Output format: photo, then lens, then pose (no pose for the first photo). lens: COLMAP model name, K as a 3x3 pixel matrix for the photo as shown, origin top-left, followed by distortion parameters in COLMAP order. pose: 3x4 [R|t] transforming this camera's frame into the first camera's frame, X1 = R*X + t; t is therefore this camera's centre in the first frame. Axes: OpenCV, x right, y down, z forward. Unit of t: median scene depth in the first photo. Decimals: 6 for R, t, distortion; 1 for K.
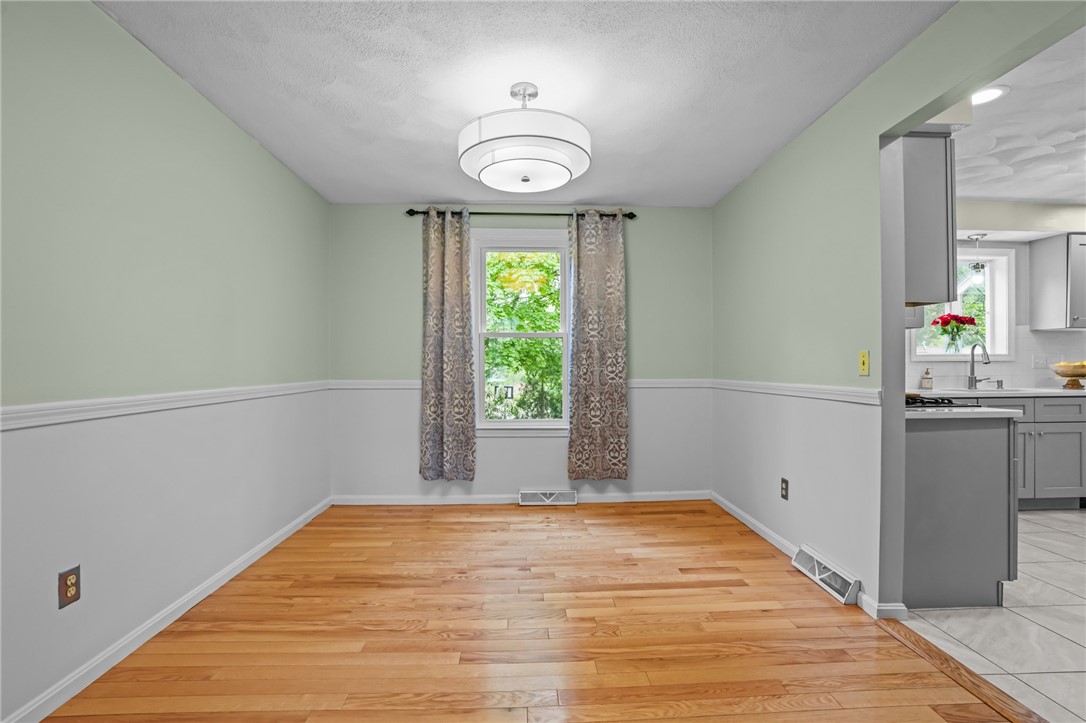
lens RADIAL K [[499.5, 0, 541.2], [0, 499.5, 357.3], [0, 0, 1]] dist [-0.058182, 0.021310]
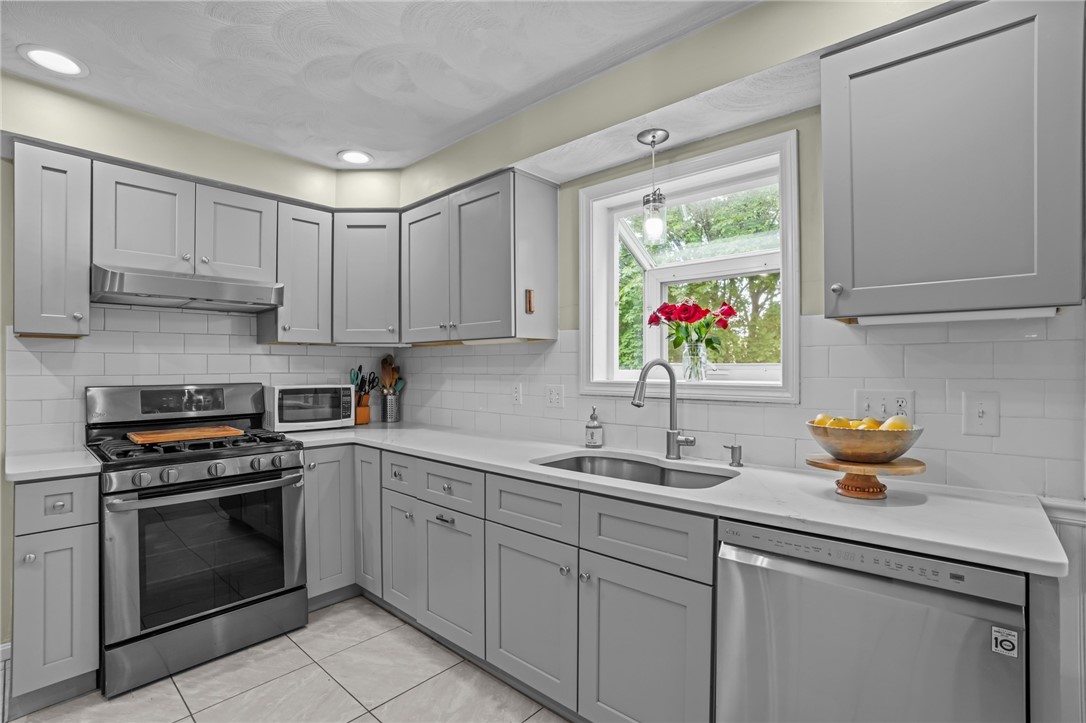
lens RADIAL K [[498.8, 0, 538.6], [0, 498.8, 366.8], [0, 0, 1]] dist [-0.067533, 0.027069]
pose [[0.716084, -0.000581, -0.698014, 1.199769], [0.005591, 0.999972, 0.004904, -0.027819], [0.697992, -0.007414, 0.716068, 0.595135]]
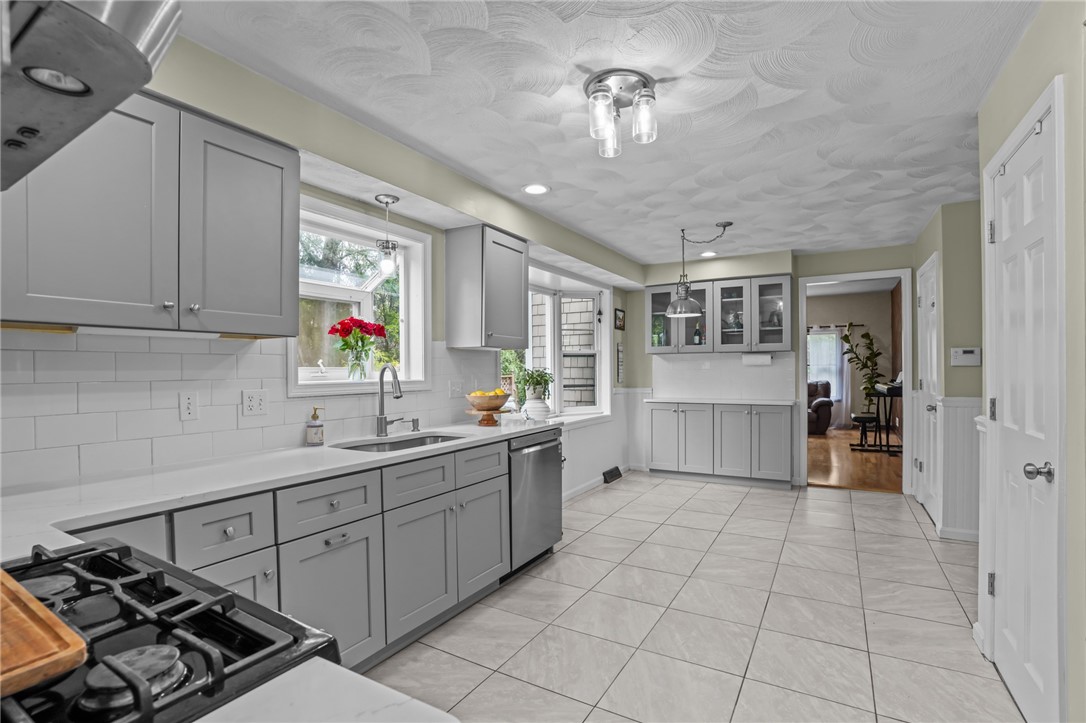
lens RADIAL K [[508.7, 0, 541.9], [0, 508.7, 369.6], [0, 0, 1]] dist [-0.041036, 0.000958]
pose [[0.545476, -0.003819, 0.838118, 0.468687], [0.001293, 0.999992, 0.003716, -0.026587], [-0.838125, -0.000943, 0.545477, 0.478177]]
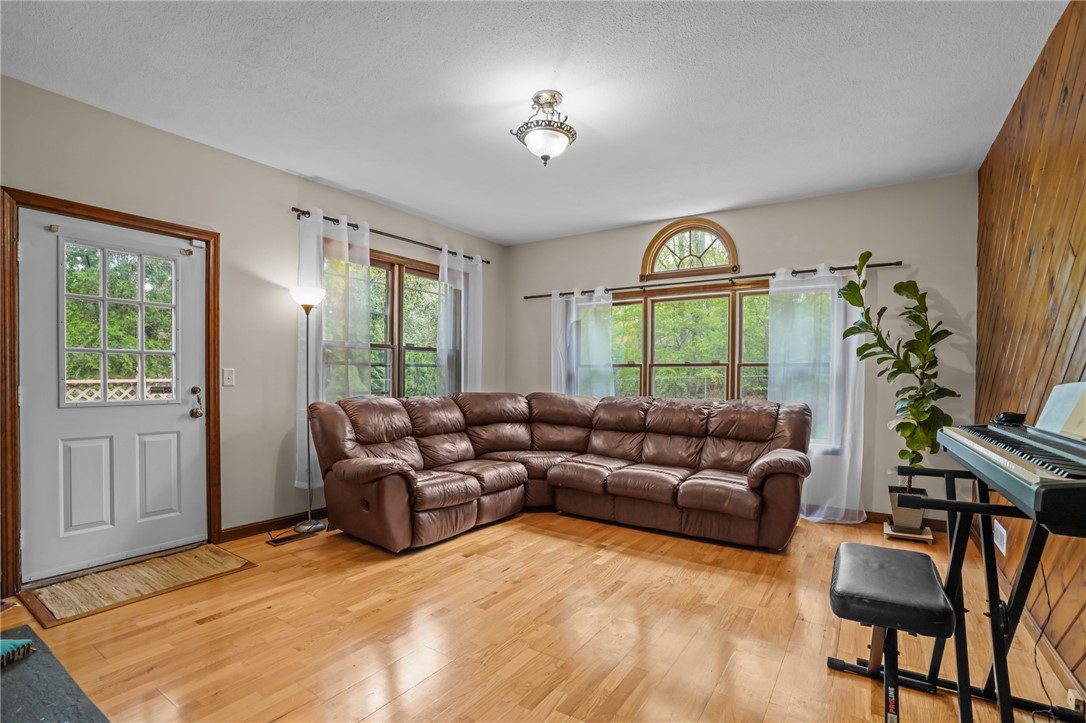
lens RADIAL K [[508.4, 0, 542.5], [0, 508.4, 384.3], [0, 0, 1]] dist [-0.031733, 0.000866]
pose [[0.587620, -0.008014, 0.809097, 2.250505], [-0.014240, 0.999694, 0.020244, -0.010401], [-0.809012, -0.023417, 0.587326, 0.482969]]
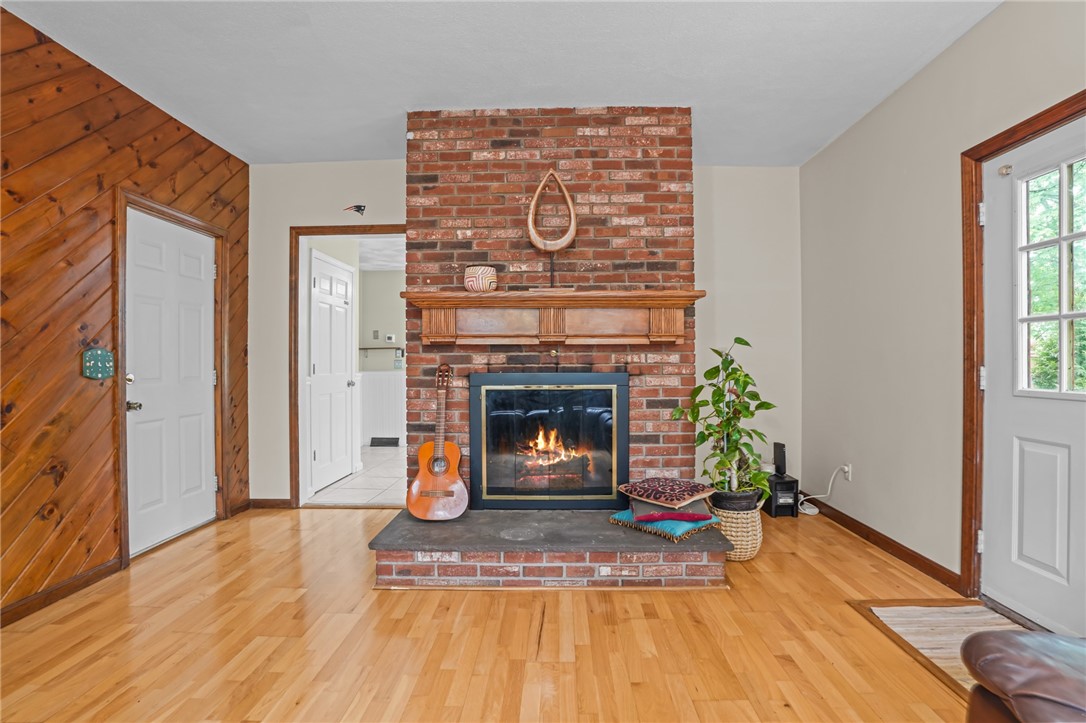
lens RADIAL K [[512.2, 0, 543.0], [0, 512.2, 361.5], [0, 0, 1]] dist [-0.077811, 0.028501]
pose [[-0.057995, 0.003348, -0.998311, 2.983322], [0.010746, 0.999939, 0.002729, 0.001901], [0.998259, -0.010570, -0.058027, 0.960434]]
